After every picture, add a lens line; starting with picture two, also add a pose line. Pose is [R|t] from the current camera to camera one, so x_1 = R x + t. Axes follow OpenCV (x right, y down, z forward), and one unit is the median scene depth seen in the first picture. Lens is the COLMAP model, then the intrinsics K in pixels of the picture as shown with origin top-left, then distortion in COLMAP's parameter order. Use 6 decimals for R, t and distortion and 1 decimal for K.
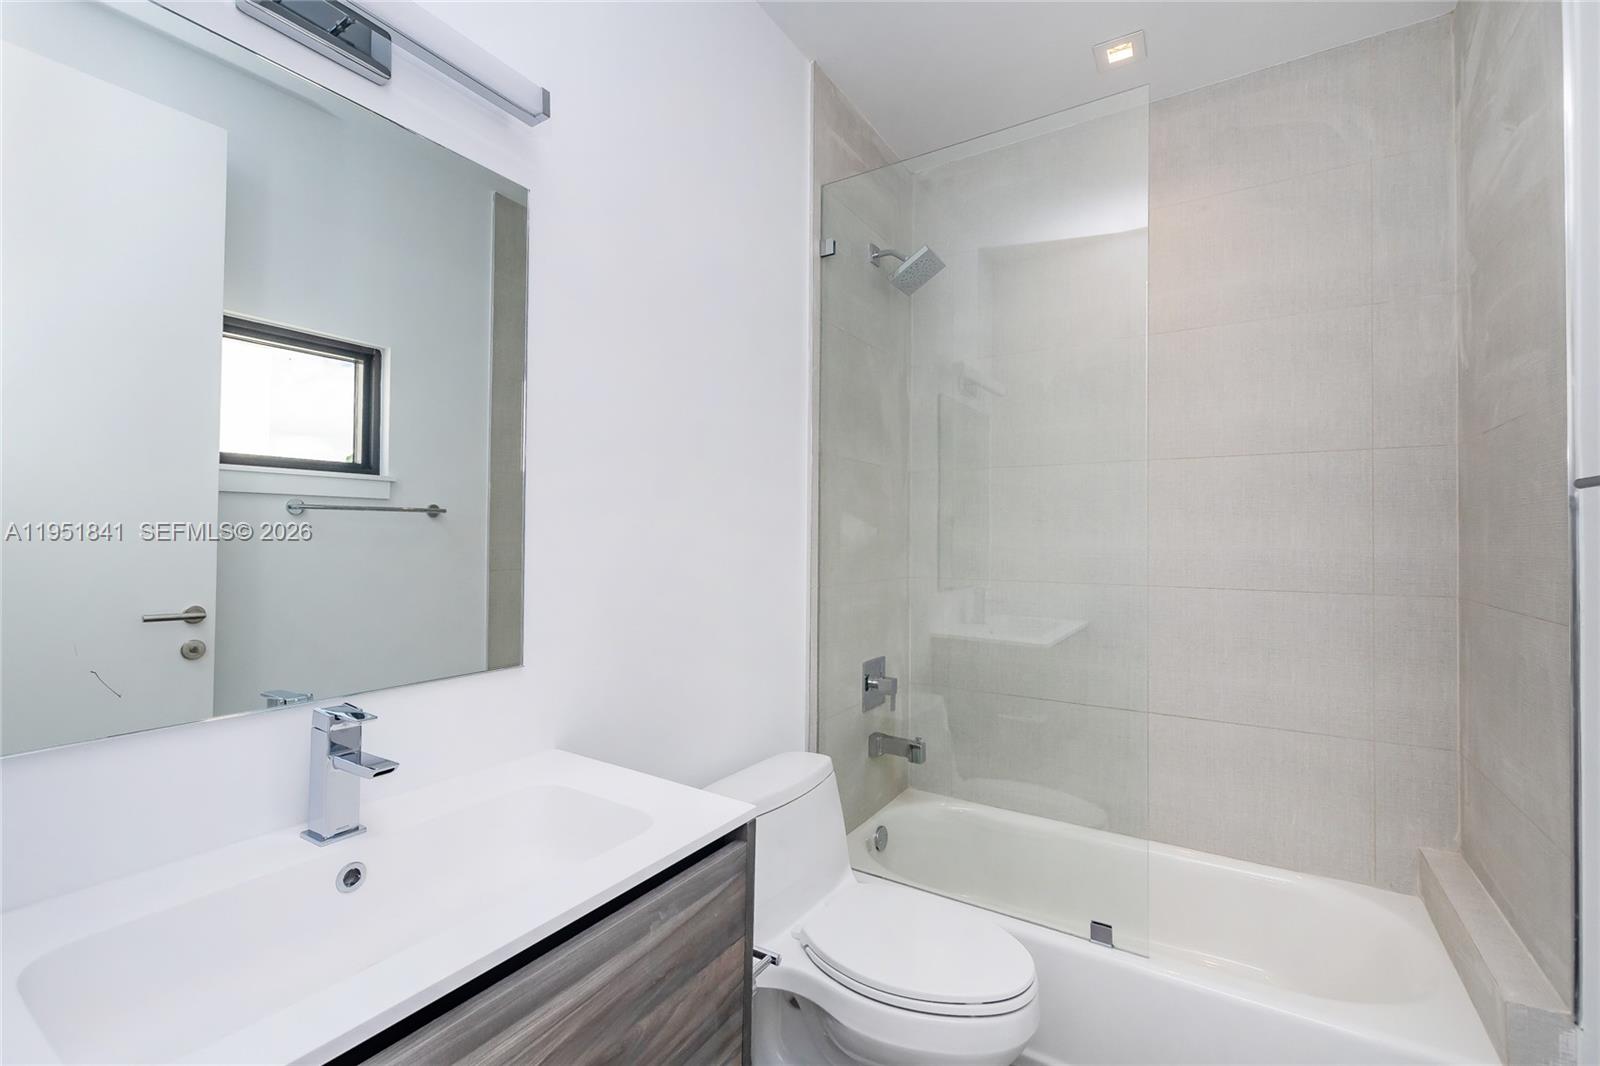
lens RADIAL K [[686.9, 0, 799.4], [0, 686.9, 544.2], [0, 0, 1]] dist [-0.000630, 0.000066]
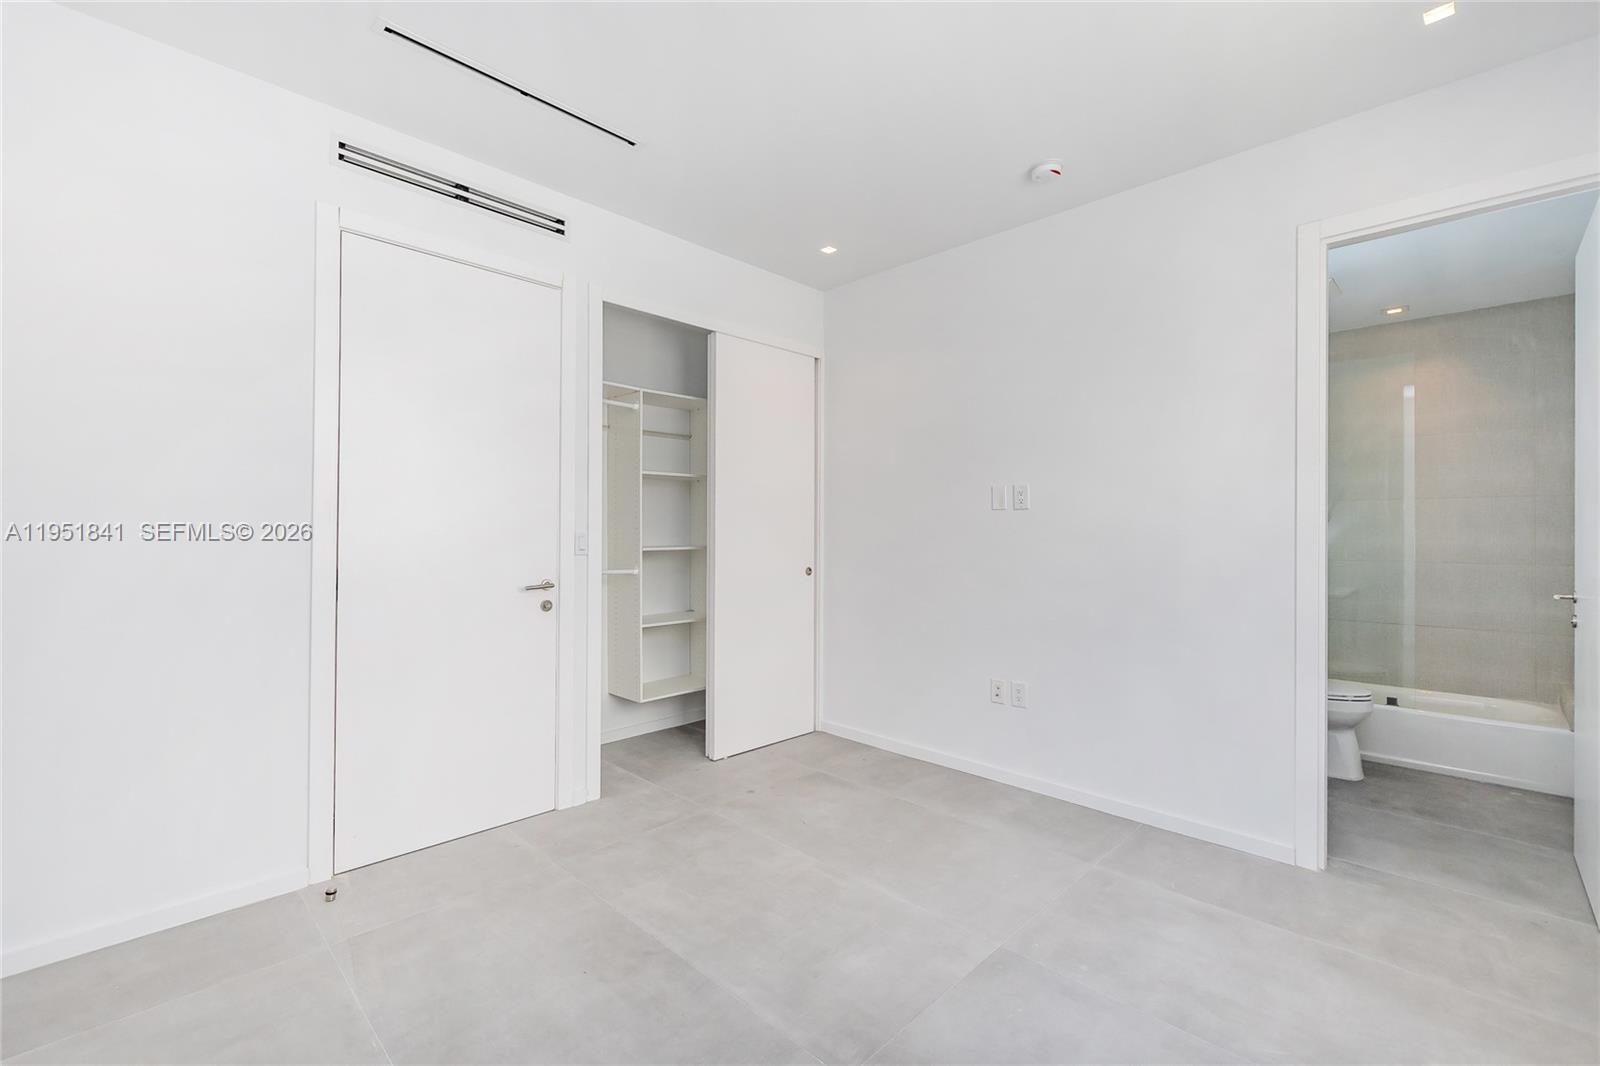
lens RADIAL K [[686.9, 0, 794.4], [0, 686.9, 524.4], [0, 0, 1]] dist [-0.000630, 0.000066]
pose [[0.976793, 0.001295, -0.214184, -0.923396], [-0.001866, 0.999995, -0.002464, -0.040895], [0.214180, 0.002806, 0.976790, -1.527784]]
